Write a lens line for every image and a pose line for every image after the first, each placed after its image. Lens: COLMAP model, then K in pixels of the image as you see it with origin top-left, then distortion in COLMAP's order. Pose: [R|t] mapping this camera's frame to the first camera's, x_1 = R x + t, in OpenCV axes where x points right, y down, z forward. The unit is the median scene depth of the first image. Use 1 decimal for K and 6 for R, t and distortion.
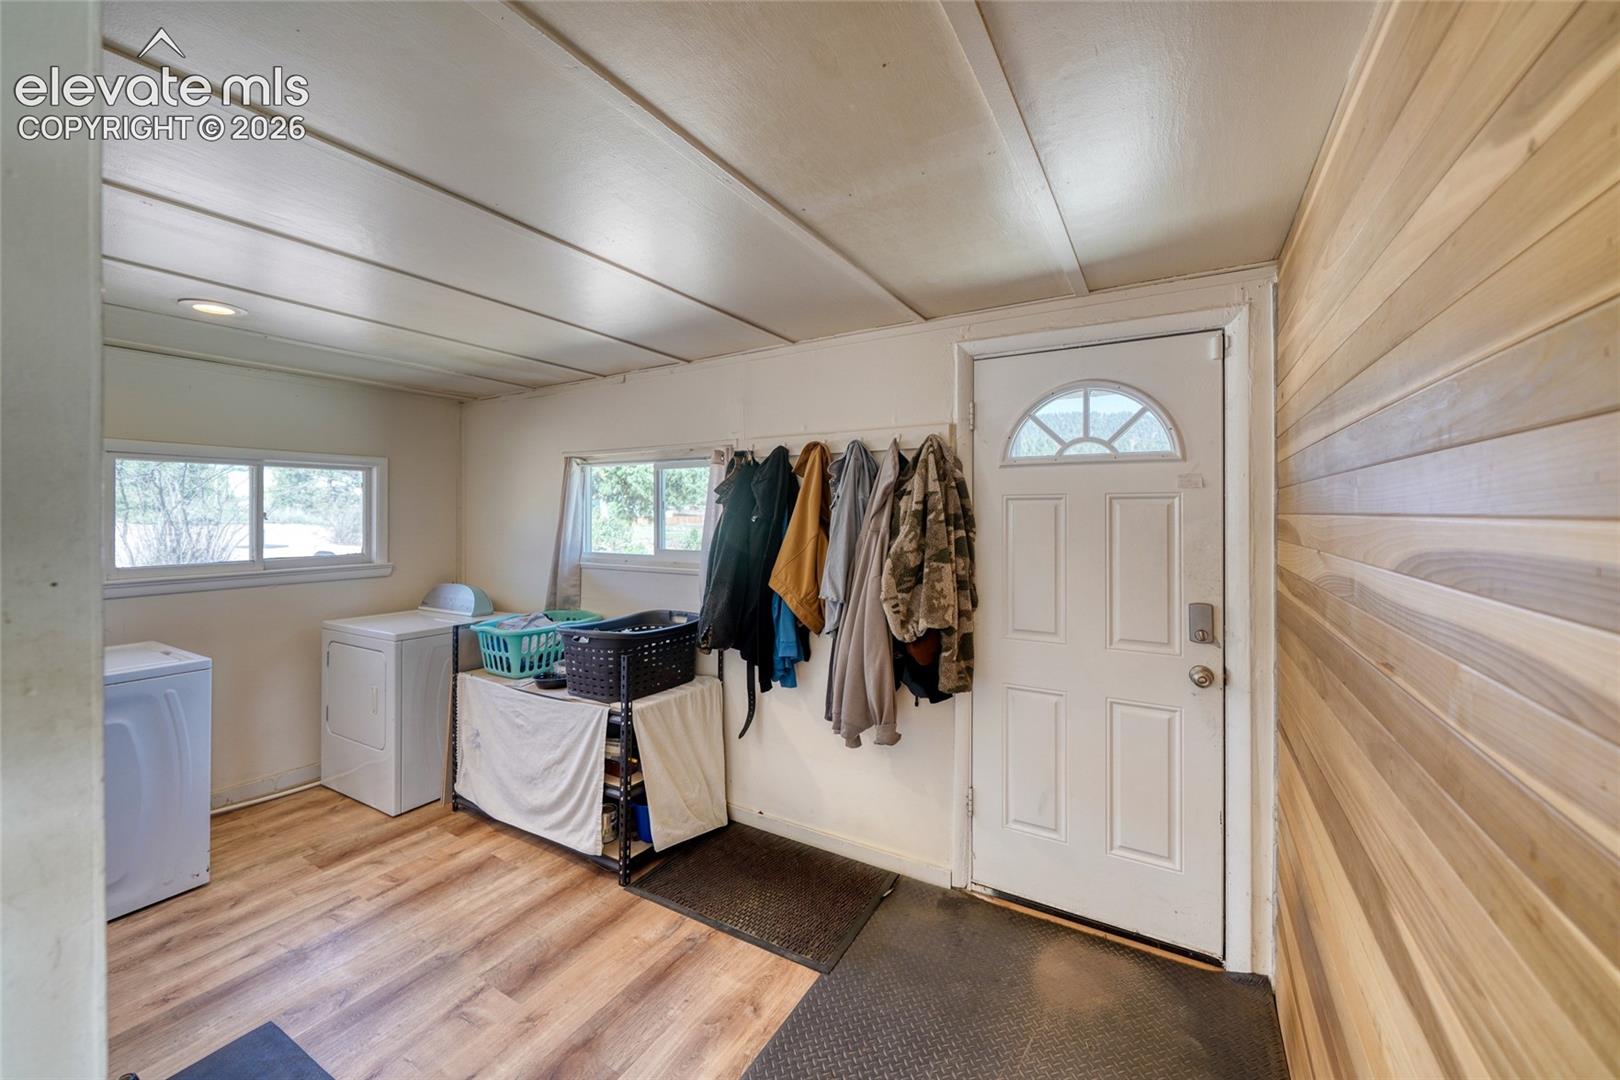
lens RADIAL K [[618.2, 0, 802.0], [0, 618.2, 519.7], [0, 0, 1]] dist [-0.007132, 0.000498]
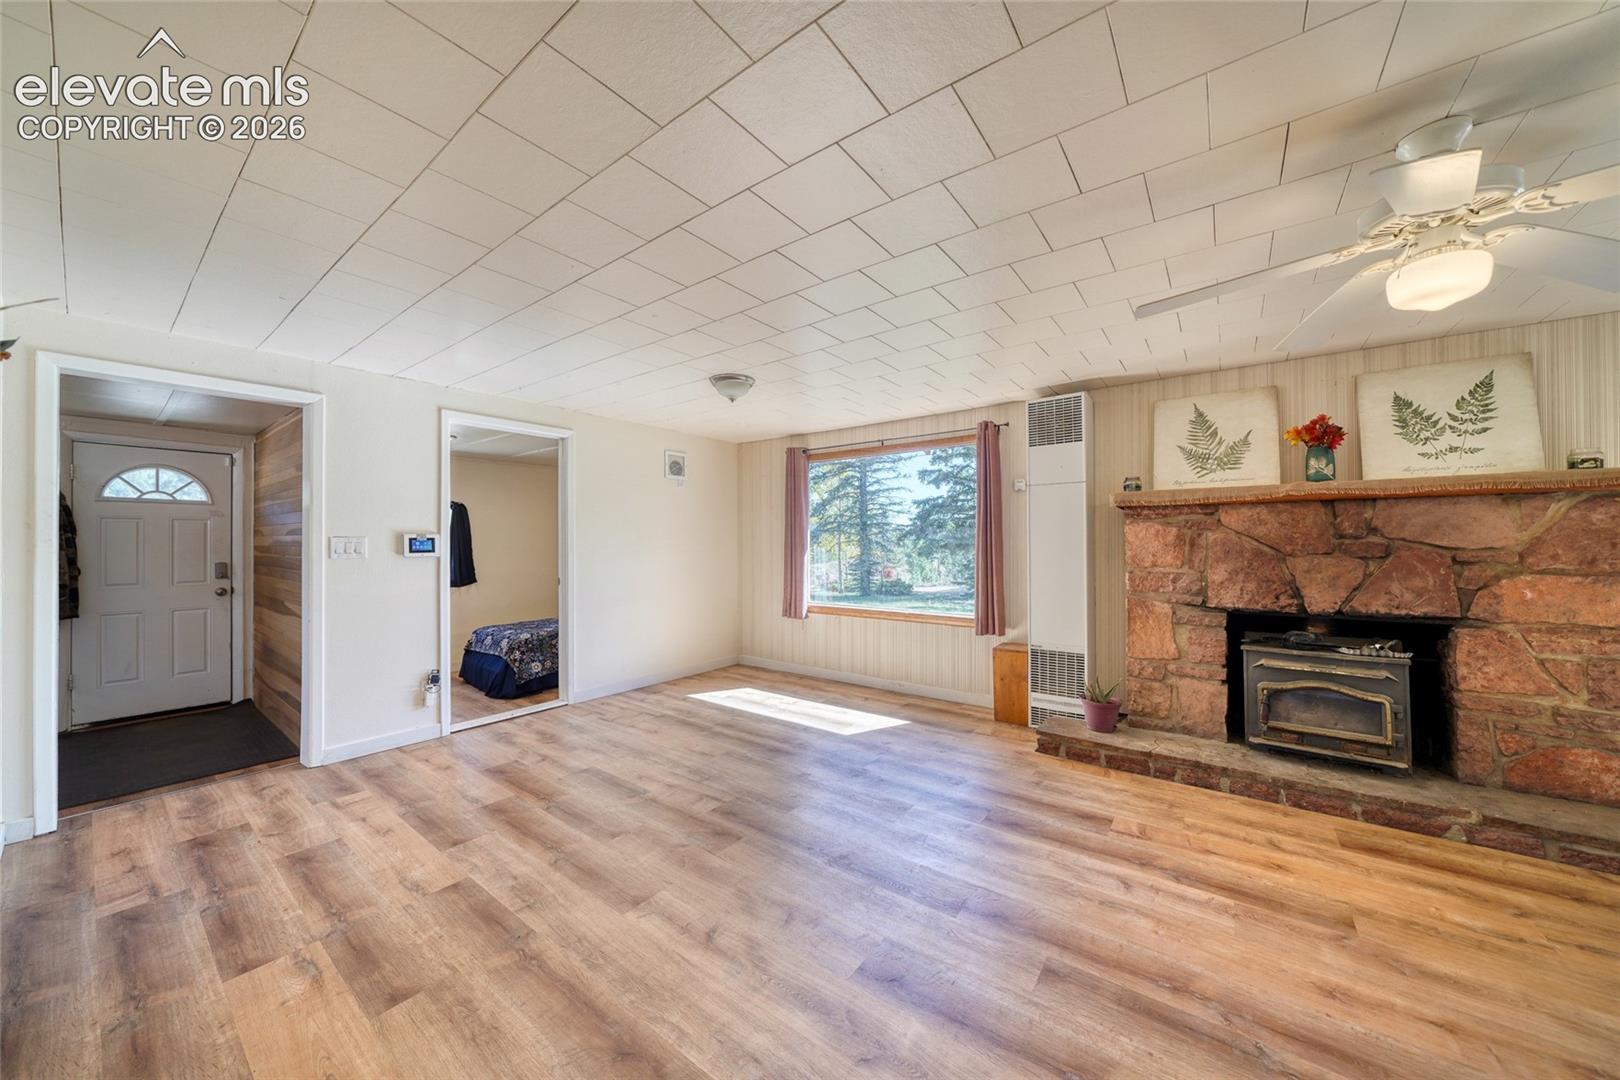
lens RADIAL K [[561.1, 0, 799.1], [0, 561.1, 537.8], [0, 0, 1]] dist [-0.006989, 0.000603]
pose [[0.121358, 0.013435, 0.992518, -1.032473], [0.008288, 0.999860, -0.014548, 0.067742], [-0.992574, 0.009991, 0.121230, -1.261373]]
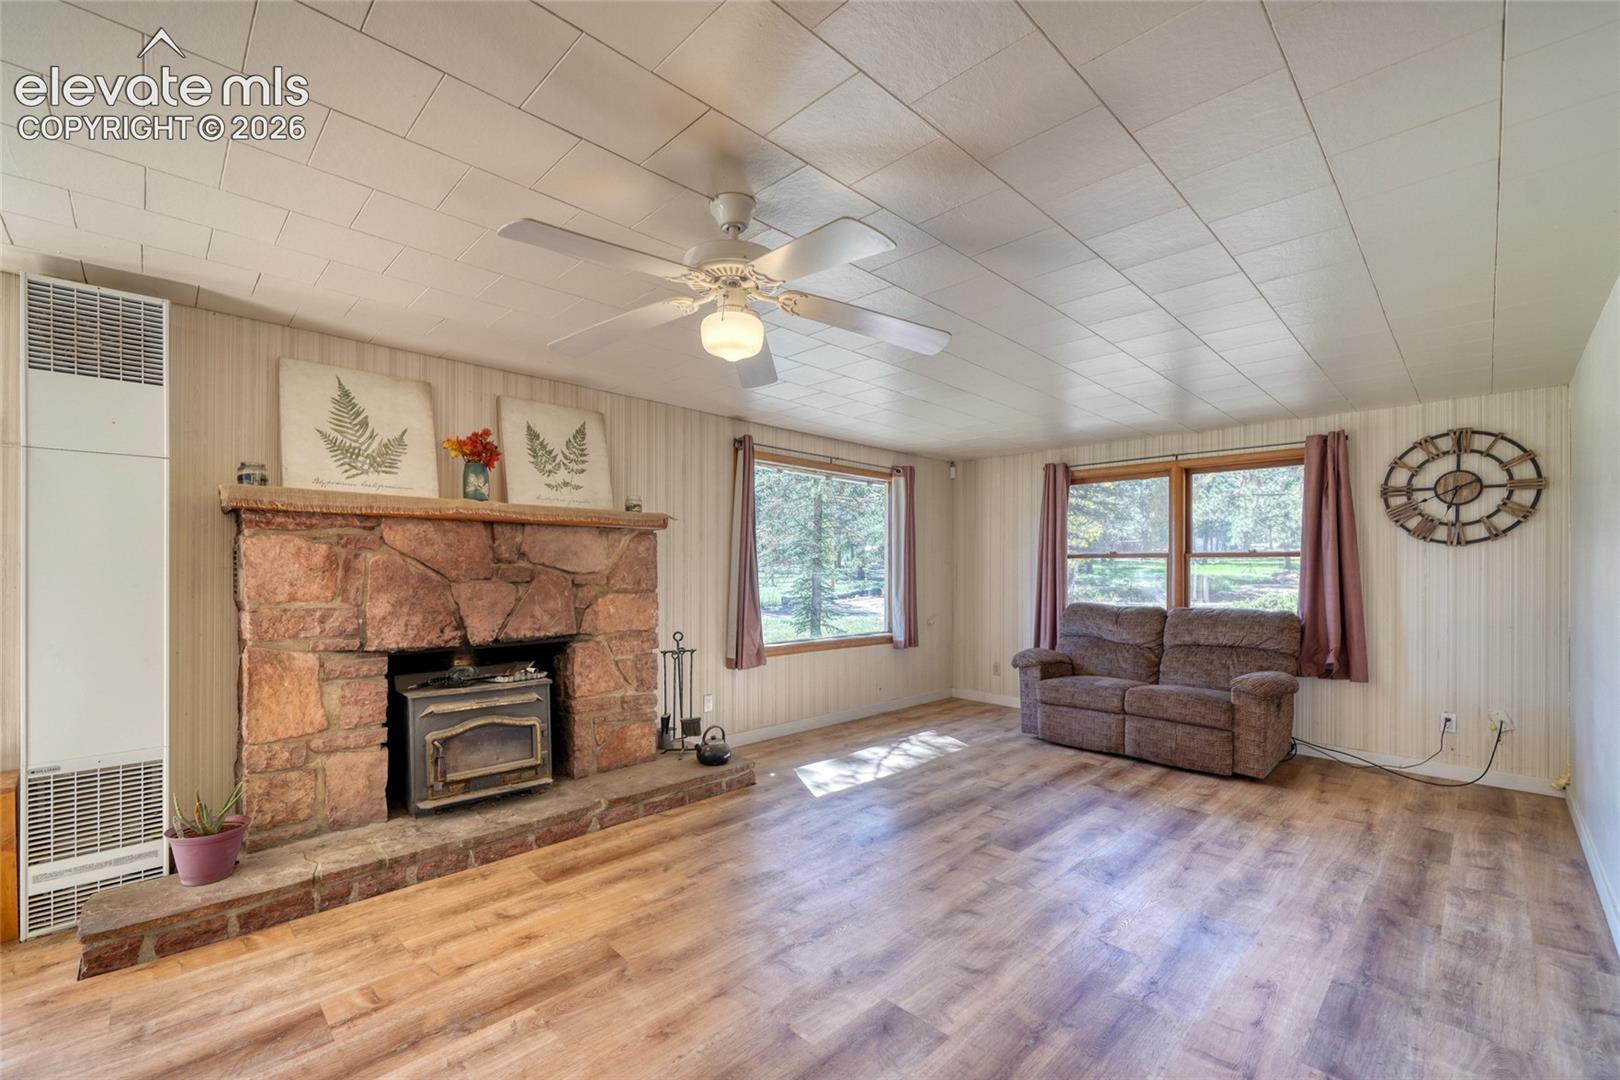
lens RADIAL K [[670.4, 0, 793.2], [0, 670.4, 568.9], [0, 0, 1]] dist [-0.005624, 0.000985]
pose [[-0.963922, -0.001506, 0.266180, -0.672947], [0.000444, 0.999974, 0.007264, 0.064910], [-0.266184, 0.007120, -0.963896, -1.118374]]
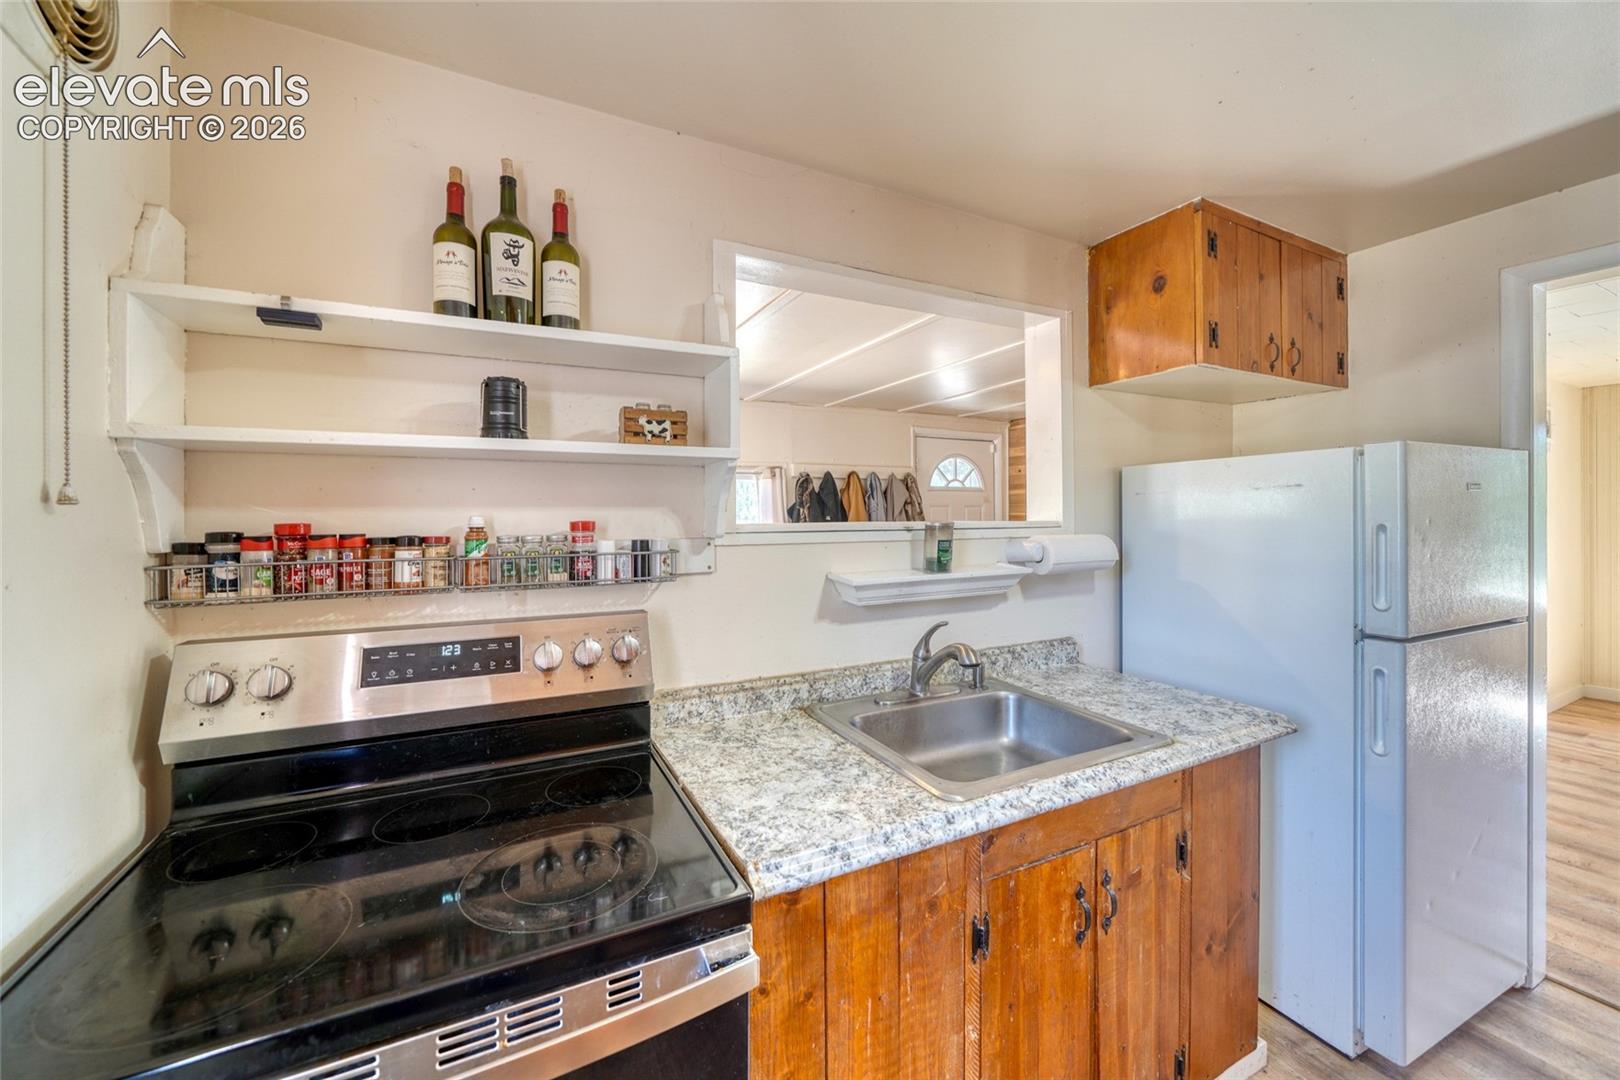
lens RADIAL K [[618.2, 0, 799.3], [0, 618.2, 519.0], [0, 0, 1]] dist [-0.007132, 0.000498]
pose [[0.542453, -0.005808, 0.840066, -1.512305], [0.009462, 0.999955, 0.000804, 0.005333], [-0.840033, 0.007513, 0.542484, 0.218270]]
